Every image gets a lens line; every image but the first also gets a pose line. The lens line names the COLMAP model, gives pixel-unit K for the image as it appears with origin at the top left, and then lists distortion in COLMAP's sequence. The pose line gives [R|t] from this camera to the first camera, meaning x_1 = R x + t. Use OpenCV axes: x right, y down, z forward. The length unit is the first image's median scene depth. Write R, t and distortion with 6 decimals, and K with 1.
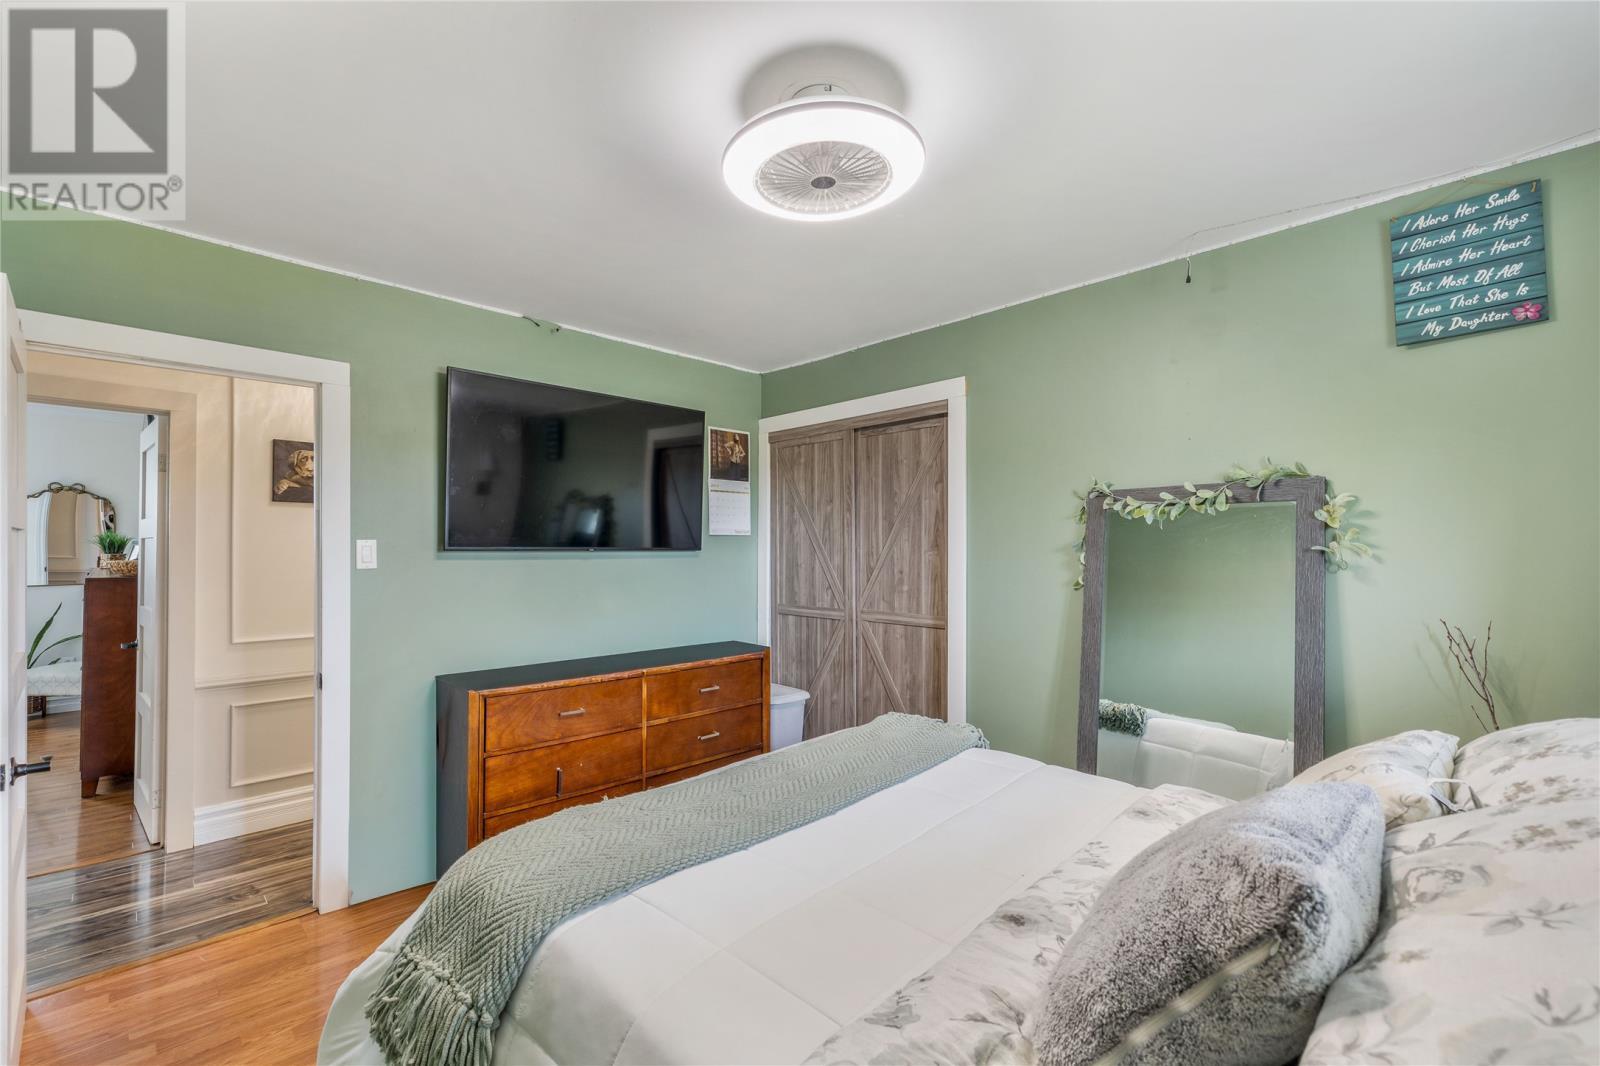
lens RADIAL K [[673.3, 0, 804.6], [0, 673.3, 545.2], [0, 0, 1]] dist [-0.001456, 0.001588]
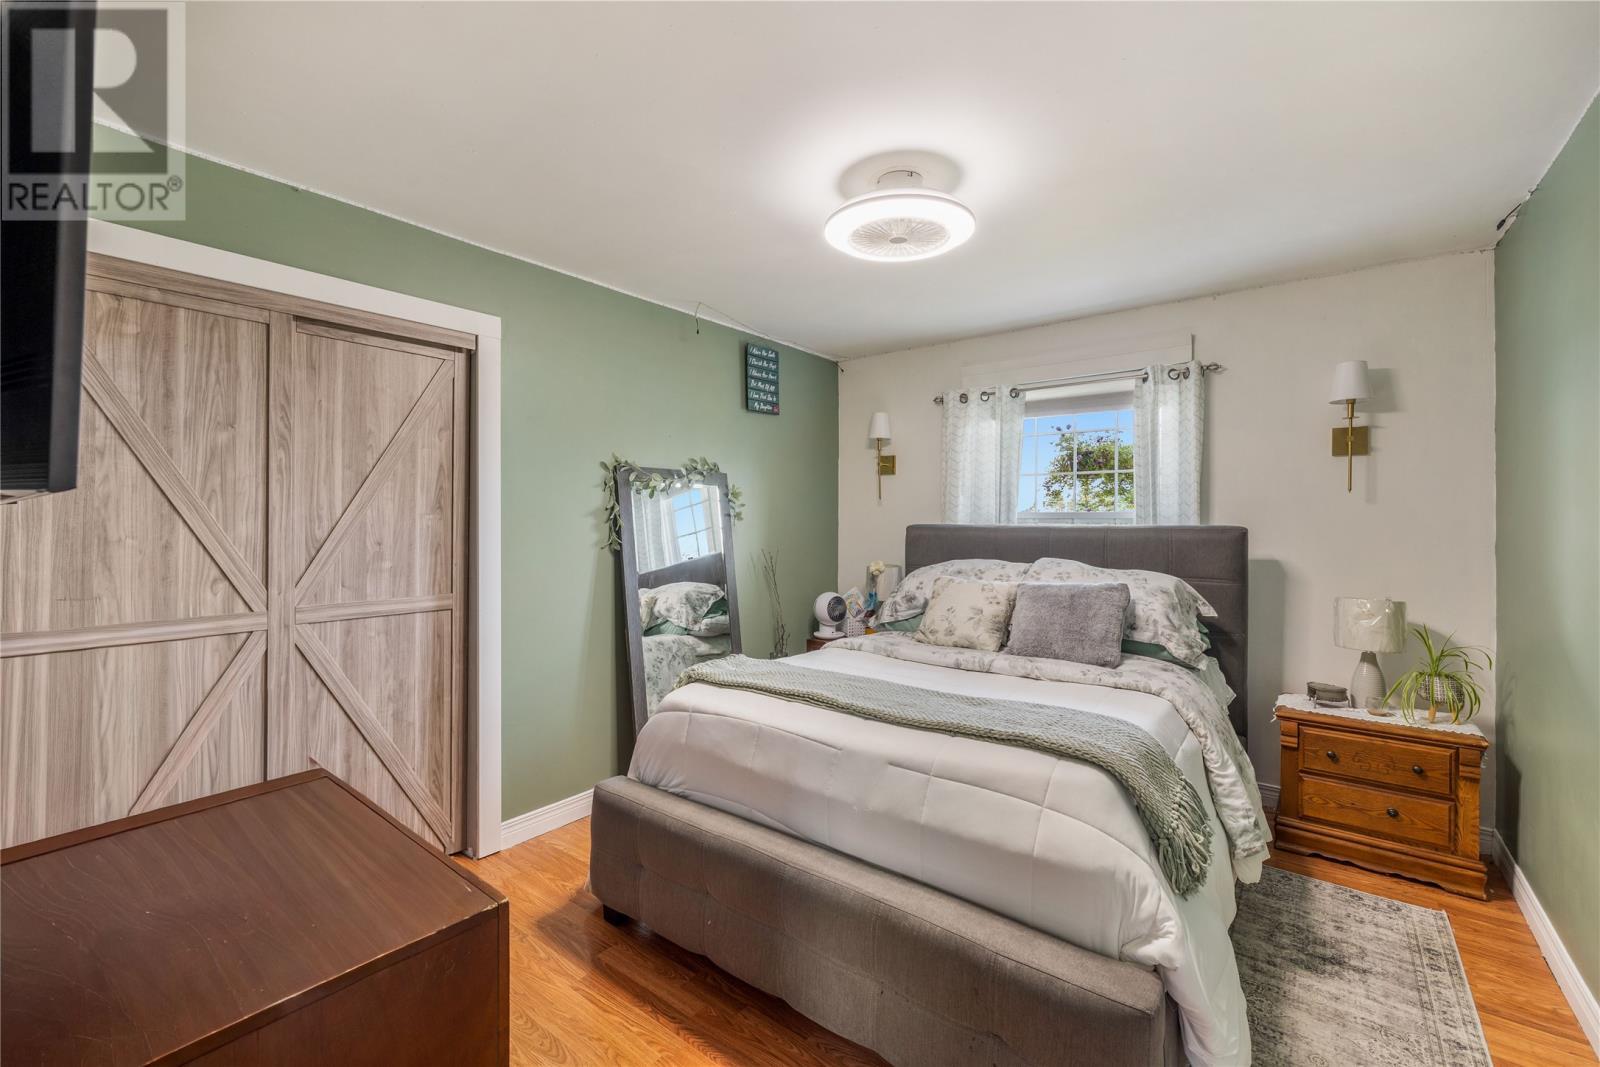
lens RADIAL K [[673.3, 0, 804.6], [0, 673.3, 519.3], [0, 0, 1]] dist [-0.001456, 0.001588]
pose [[-0.131760, -0.005973, 0.991264, -0.654091], [-0.014212, 0.999890, 0.004136, 0.005114], [-0.991180, -0.013543, -0.131831, 0.672001]]
